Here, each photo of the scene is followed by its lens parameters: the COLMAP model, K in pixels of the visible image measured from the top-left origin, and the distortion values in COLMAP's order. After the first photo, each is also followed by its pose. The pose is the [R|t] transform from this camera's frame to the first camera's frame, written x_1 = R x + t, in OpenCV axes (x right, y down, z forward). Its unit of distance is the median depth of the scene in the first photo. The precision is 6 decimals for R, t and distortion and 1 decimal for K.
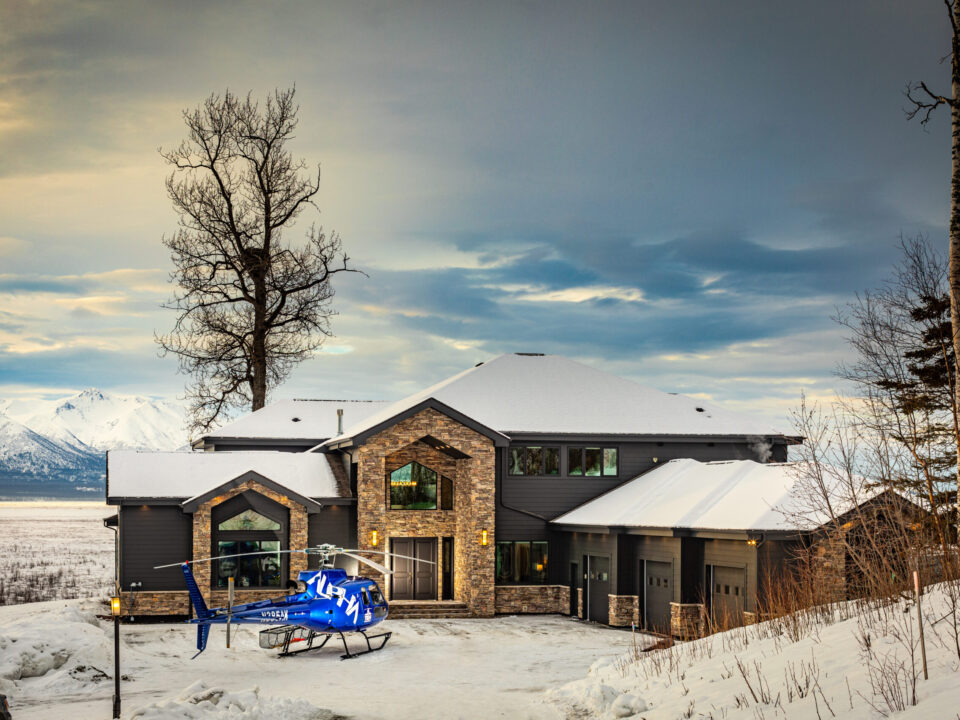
lens RADIAL K [[1362.6, 0, 479.6], [0, 1362.6, 477.2], [0, 0, 1]] dist [-0.015195, -0.010068]
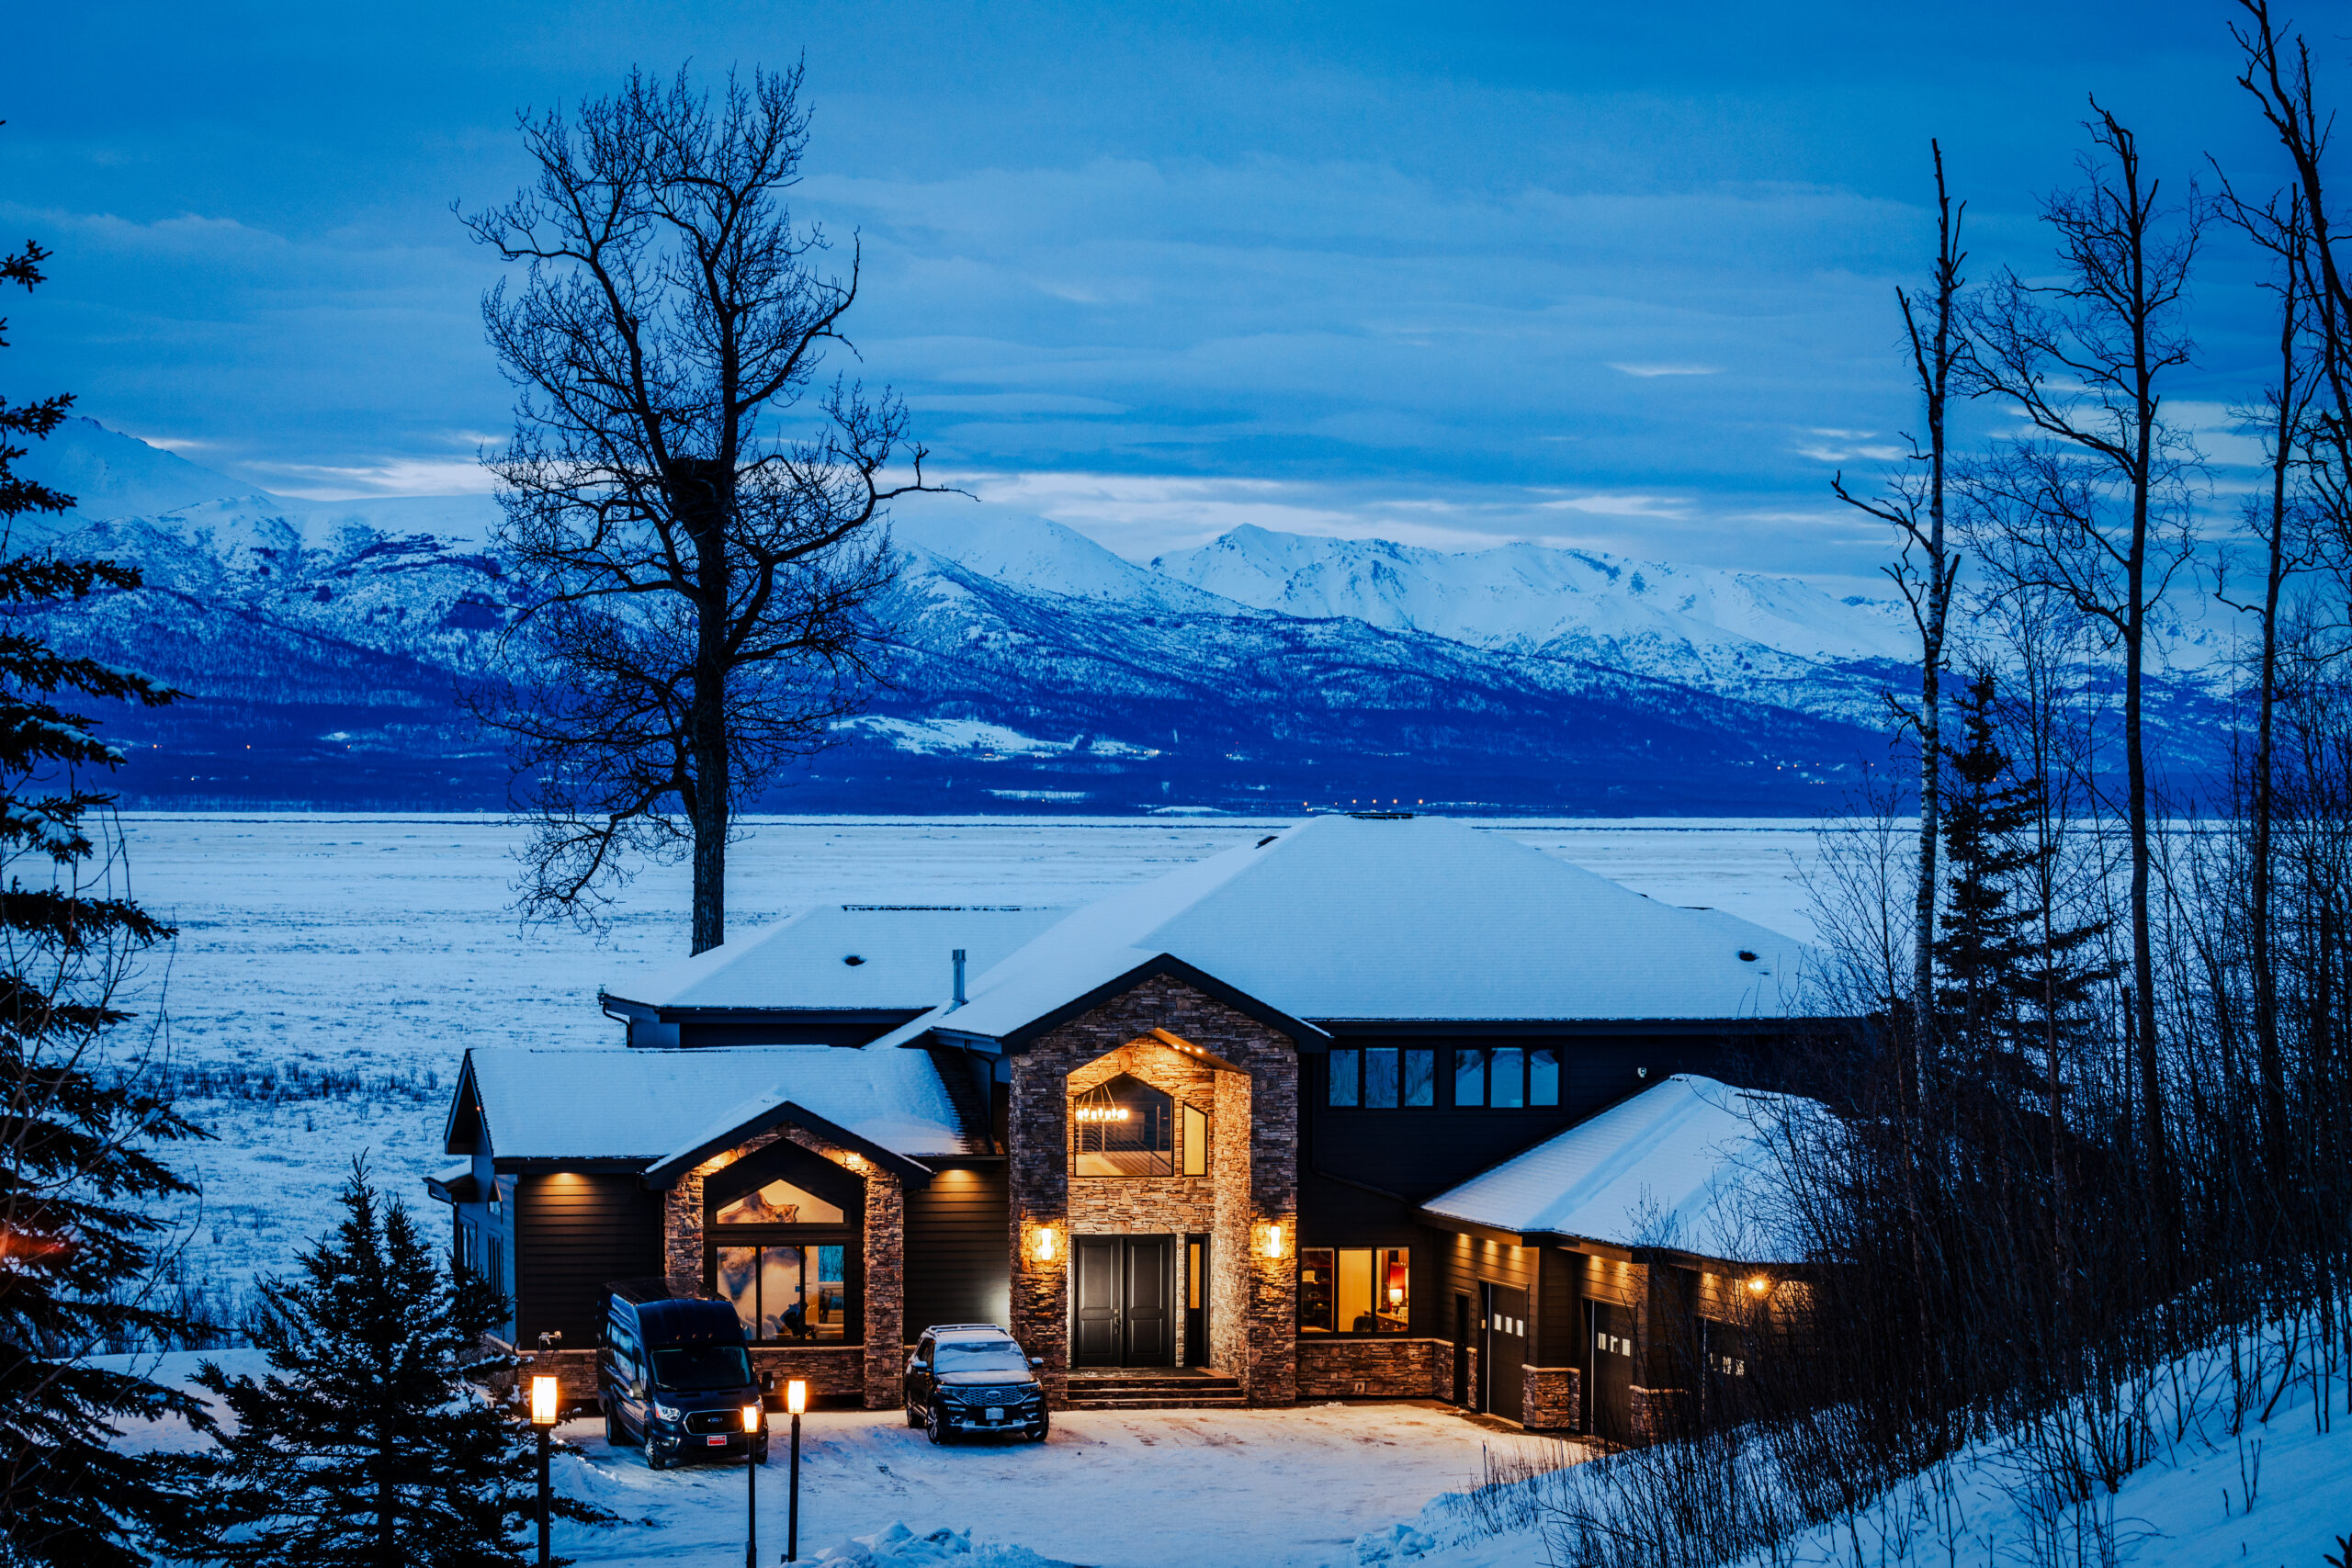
lens RADIAL K [[9406.5, 0, 1176.0], [0, 9406.5, 784.0], [0, 0, 1]] dist [-1.004598, 1.291837]
pose [[0.999951, 0.001470, -0.009798, 0.000641], [-0.000888, 0.998250, 0.059123, -0.237834], [0.009868, -0.059111, 0.998203, -1.743463]]
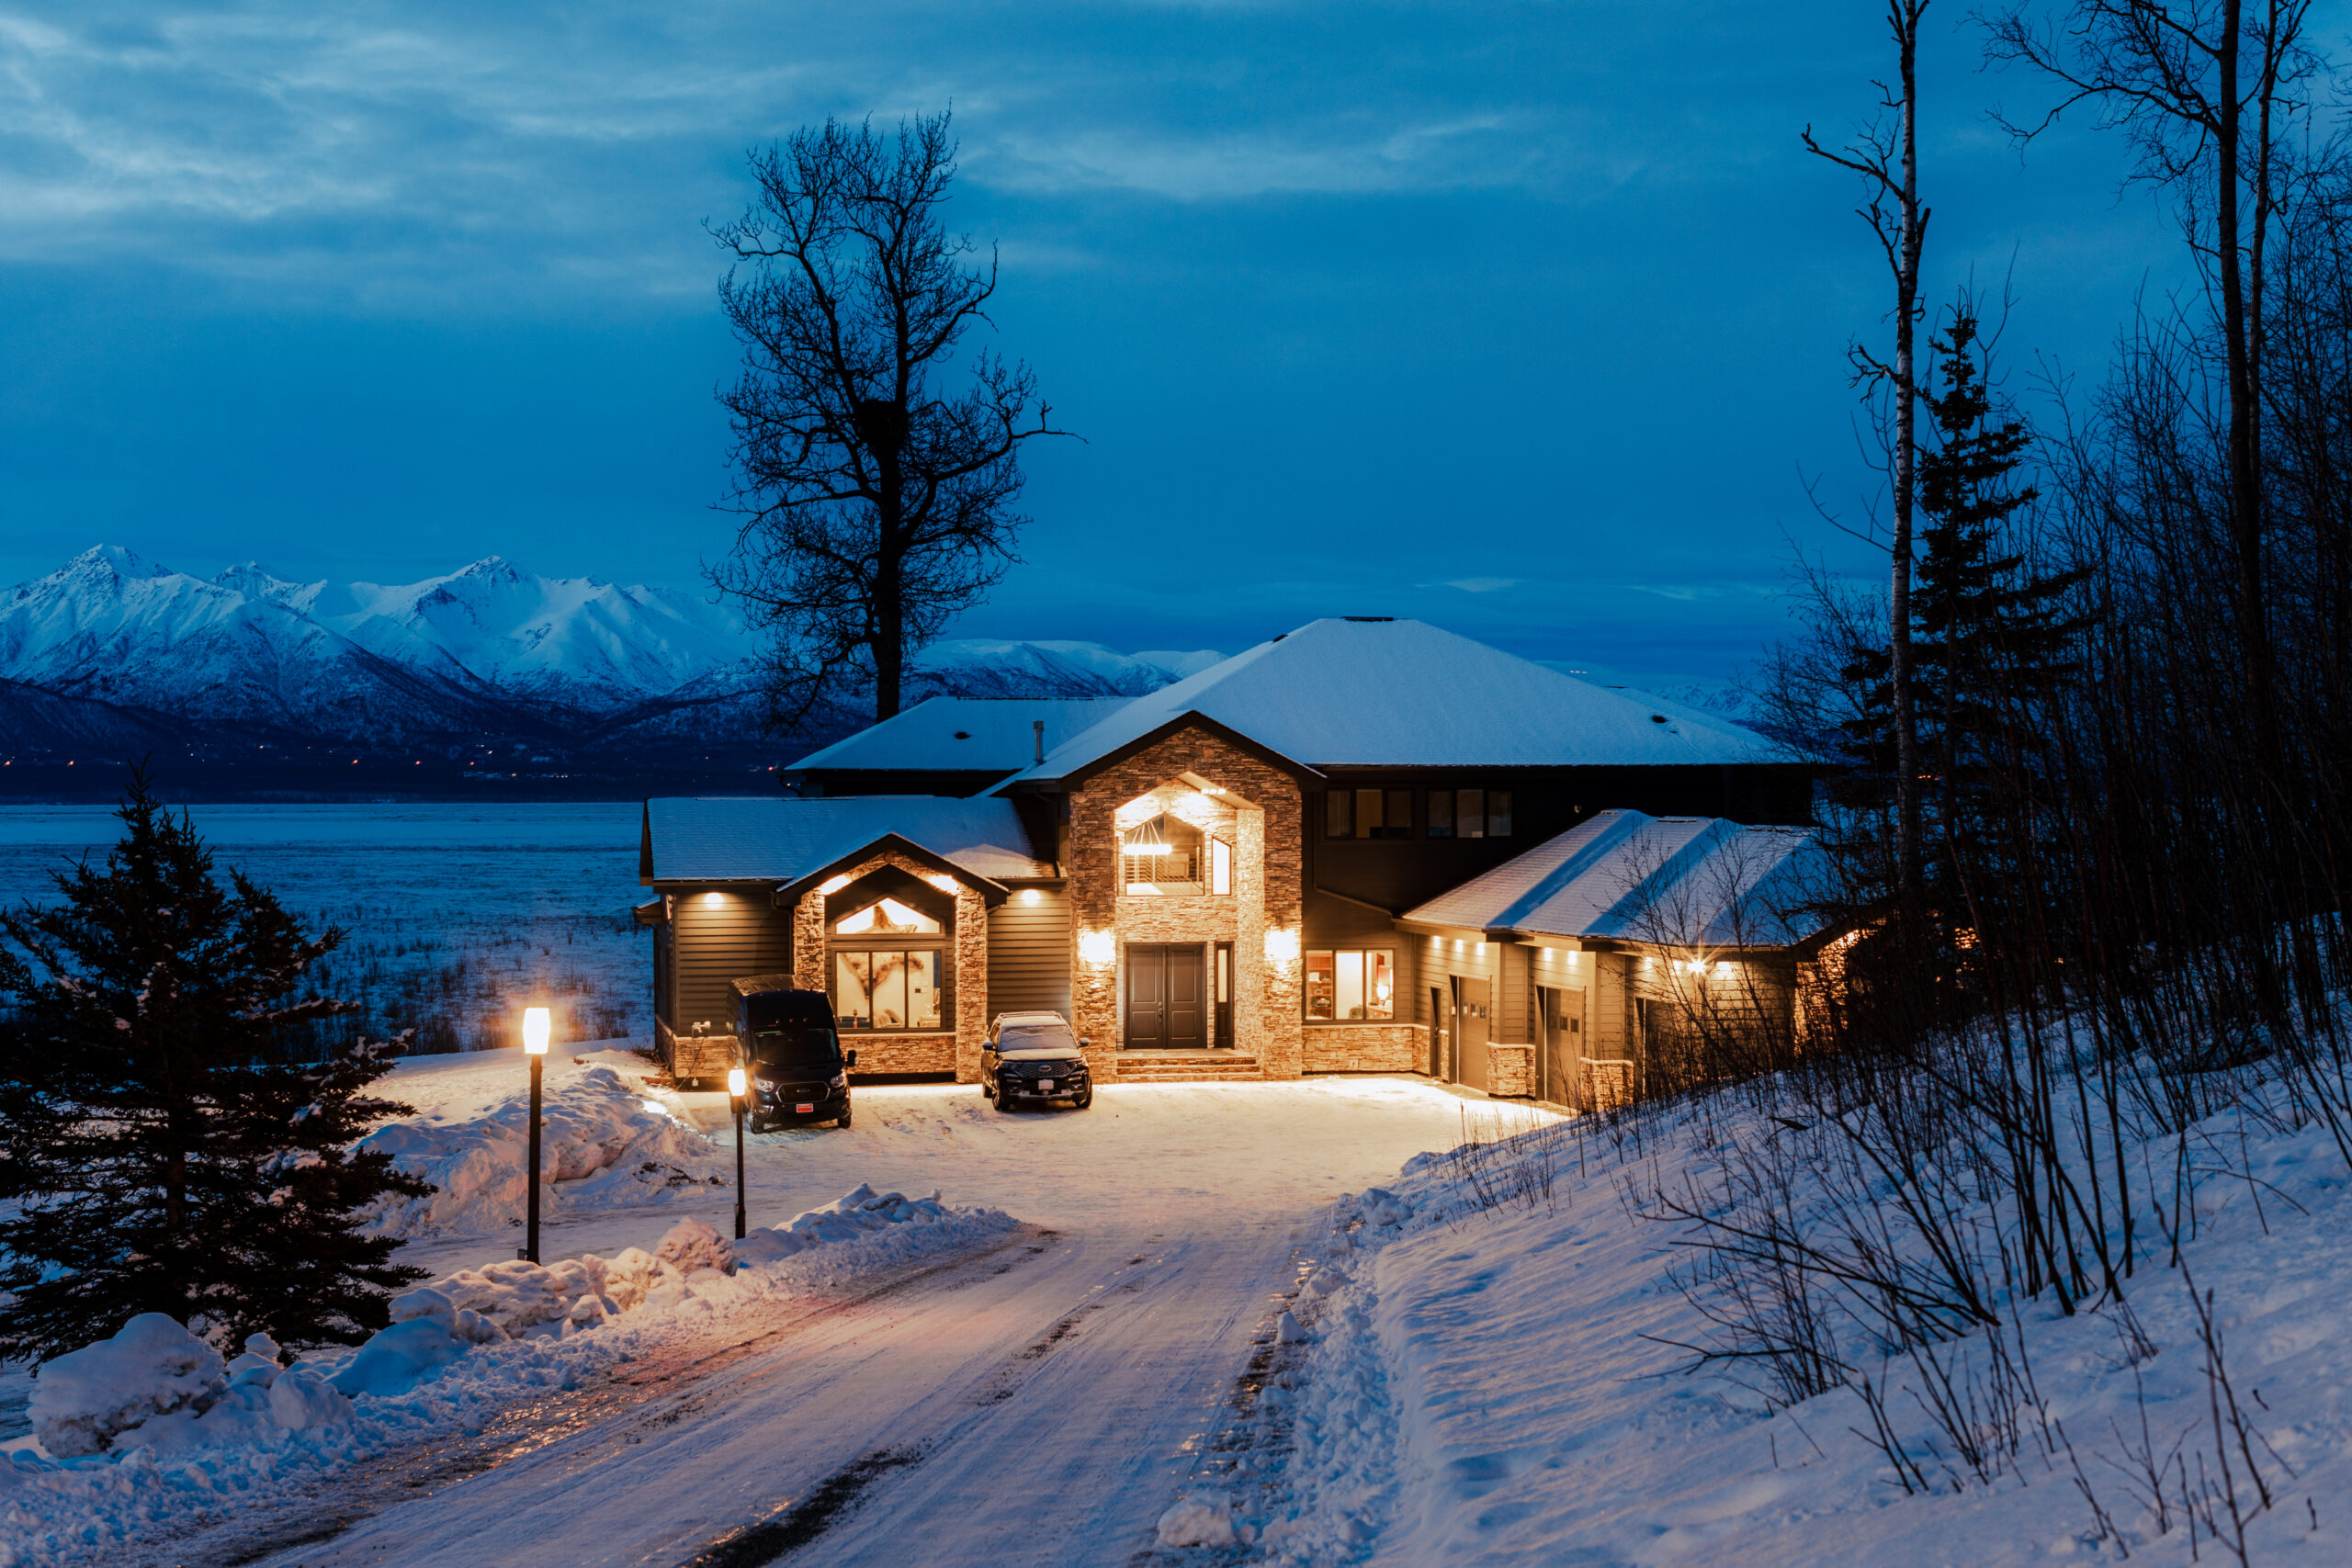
lens RADIAL K [[3307.6, 0, 1286.5], [0, 3307.6, 787.2], [0, 0, 1]] dist [-0.081841, 0.028426]
pose [[0.999723, -0.004347, -0.023123, 0.029239], [0.004982, 0.999610, 0.027484, -0.048879], [0.022994, -0.027592, 0.999355, -0.333202]]
